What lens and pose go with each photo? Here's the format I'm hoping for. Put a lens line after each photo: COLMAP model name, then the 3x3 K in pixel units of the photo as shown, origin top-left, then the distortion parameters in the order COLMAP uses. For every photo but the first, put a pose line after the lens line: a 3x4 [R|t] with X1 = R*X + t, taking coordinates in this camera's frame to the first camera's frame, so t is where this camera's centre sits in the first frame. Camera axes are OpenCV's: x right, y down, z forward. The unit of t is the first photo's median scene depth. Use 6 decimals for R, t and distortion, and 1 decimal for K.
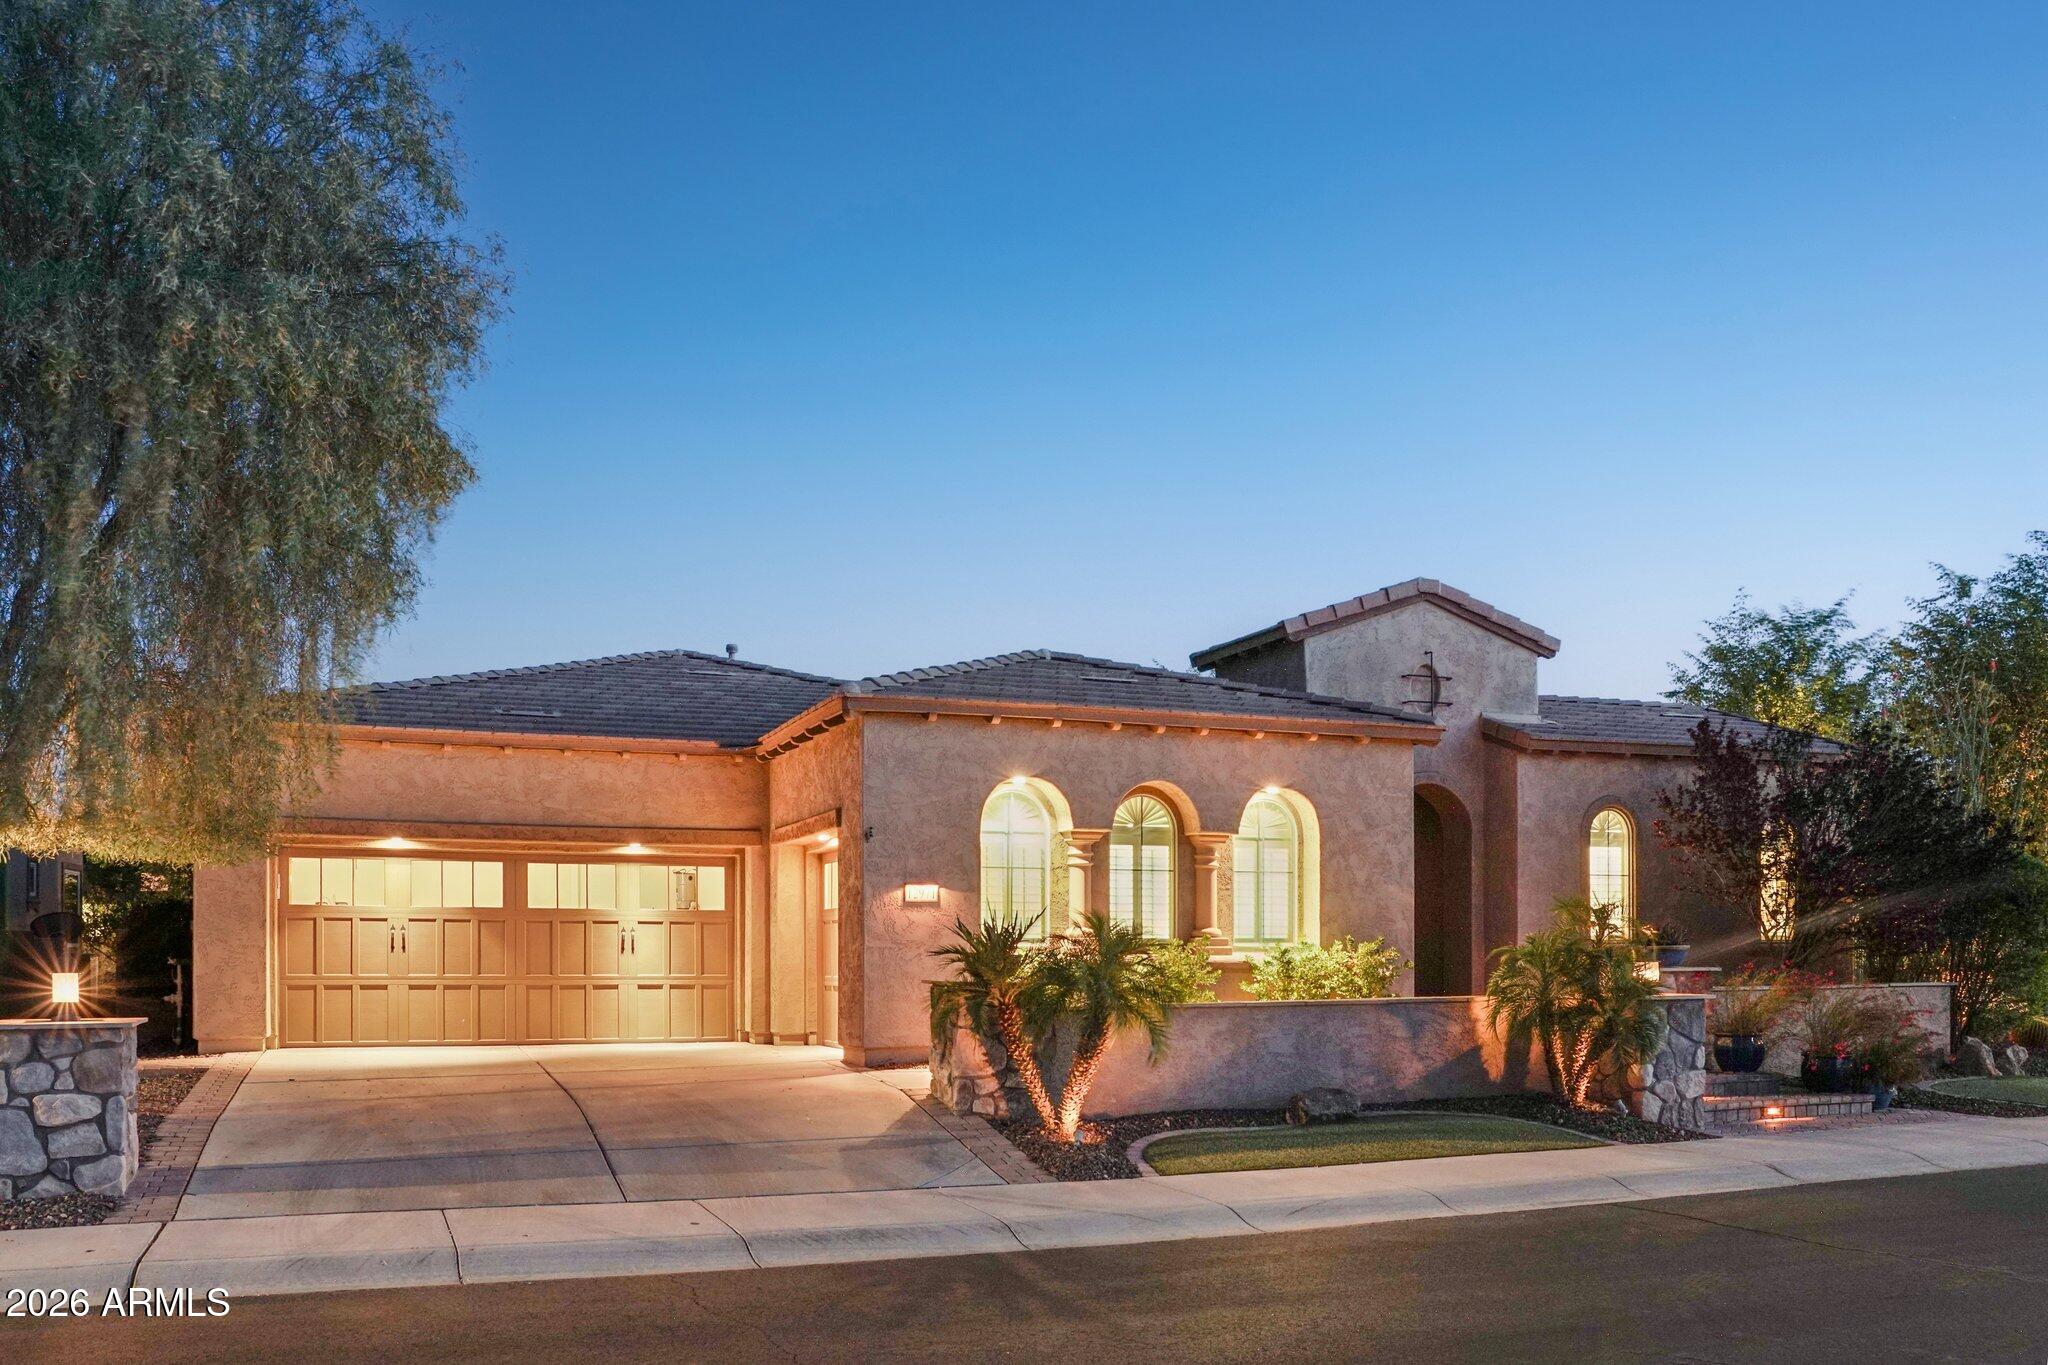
lens RADIAL K [[1642.7, 0, 1024.0], [0, 1642.7, 682.5], [0, 0, 1]] dist [-0.004264, -0.003464]
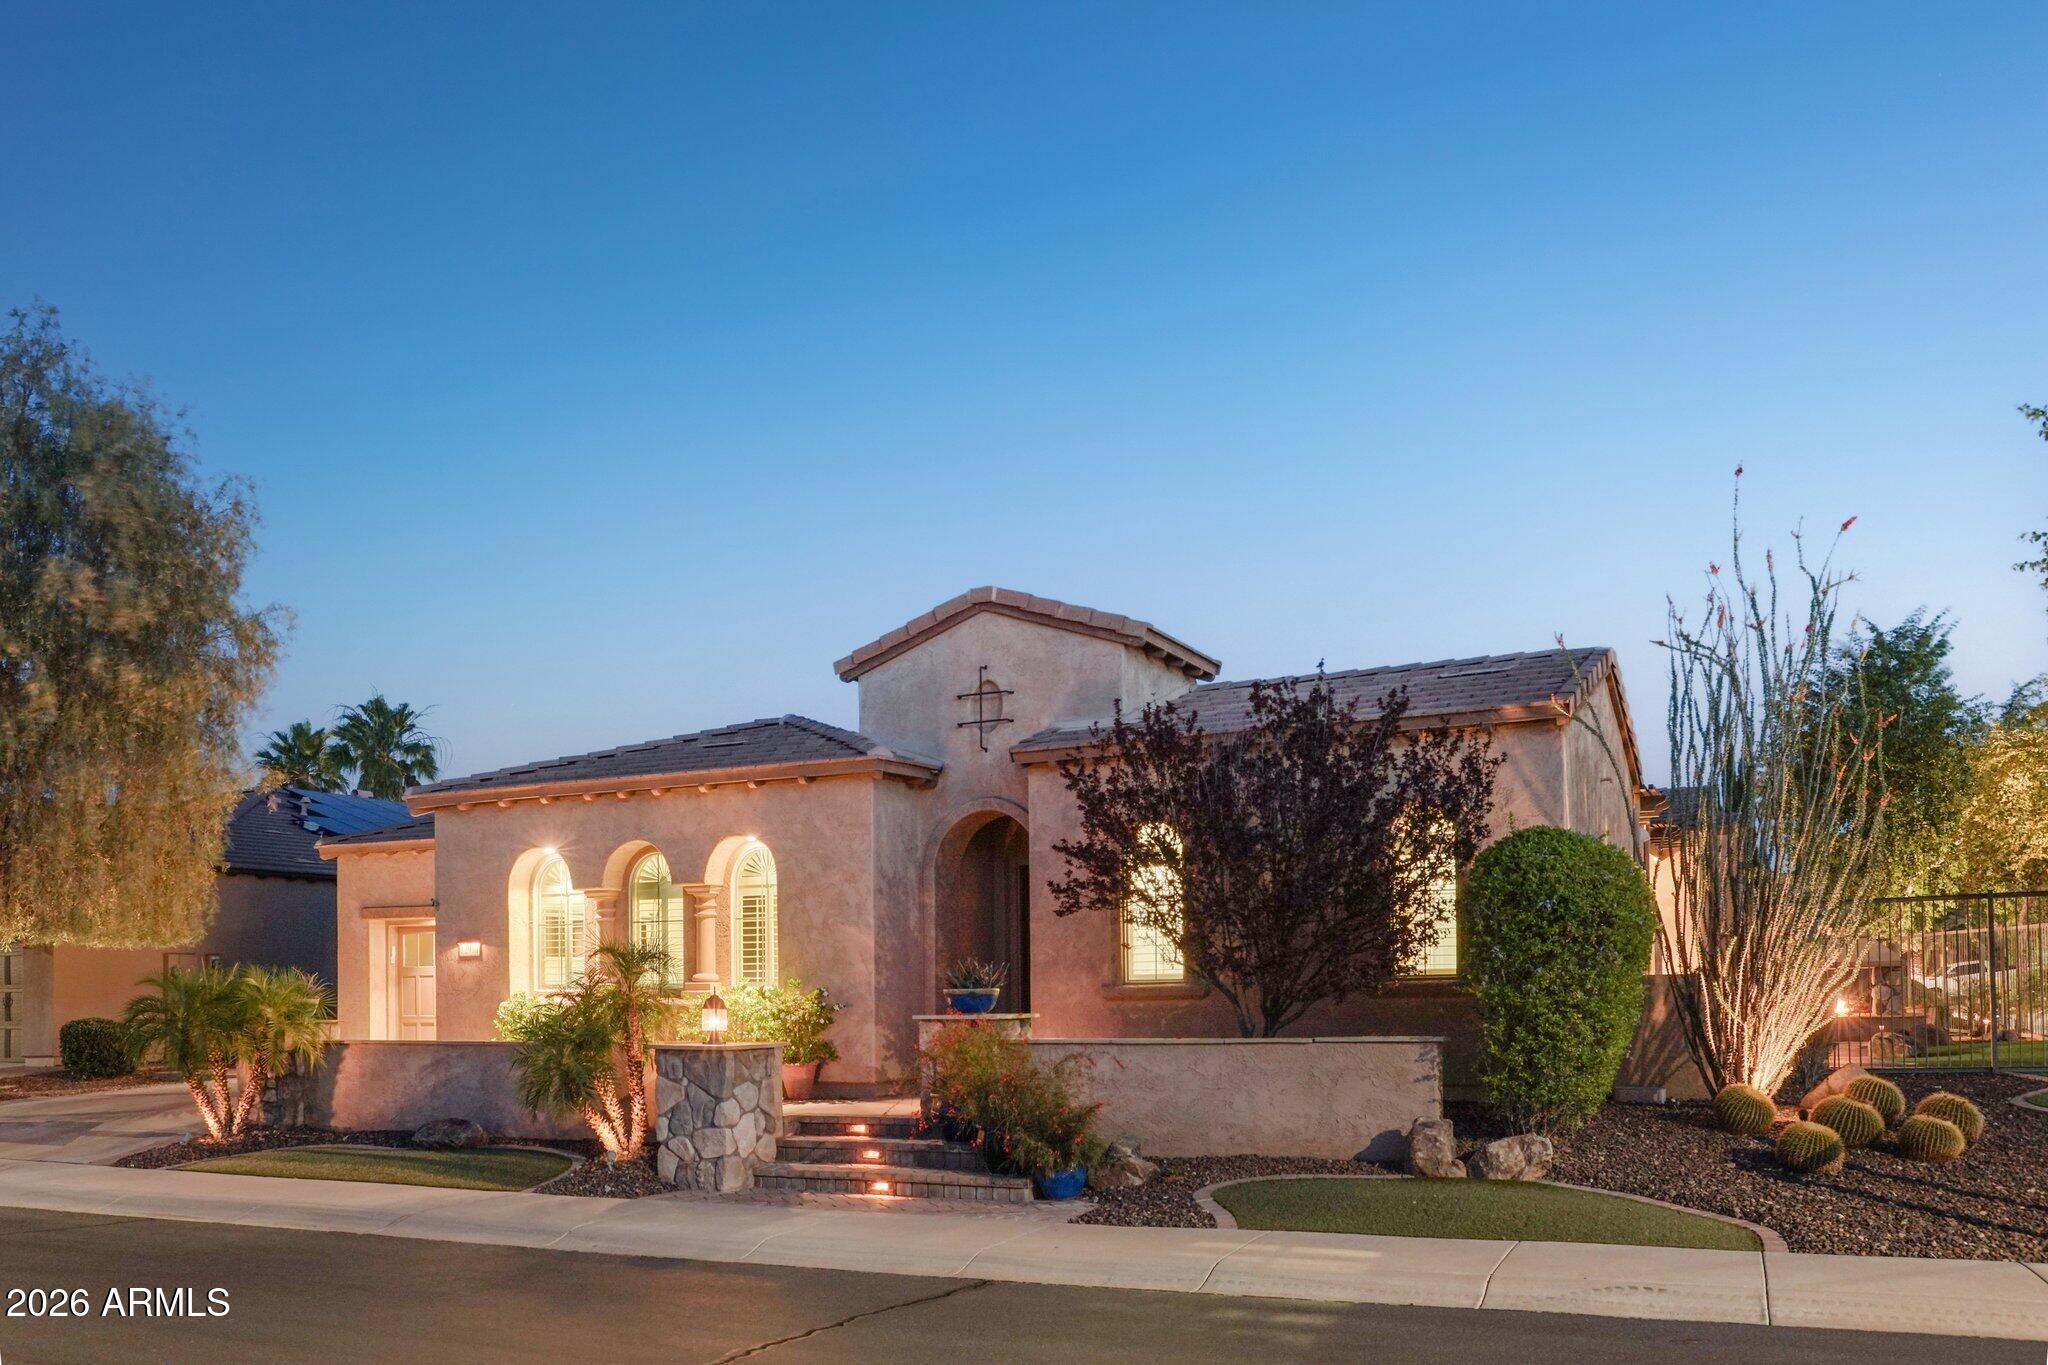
lens RADIAL K [[1601.6, 0, 1024.0], [0, 1601.6, 682.5], [0, 0, 1]] dist [-0.070795, 0.002730]
pose [[0.664307, -0.146411, -0.732980, 1.007821], [0.131440, 0.988229, -0.078271, 0.069487], [0.735812, -0.044347, 0.675732, 0.451834]]
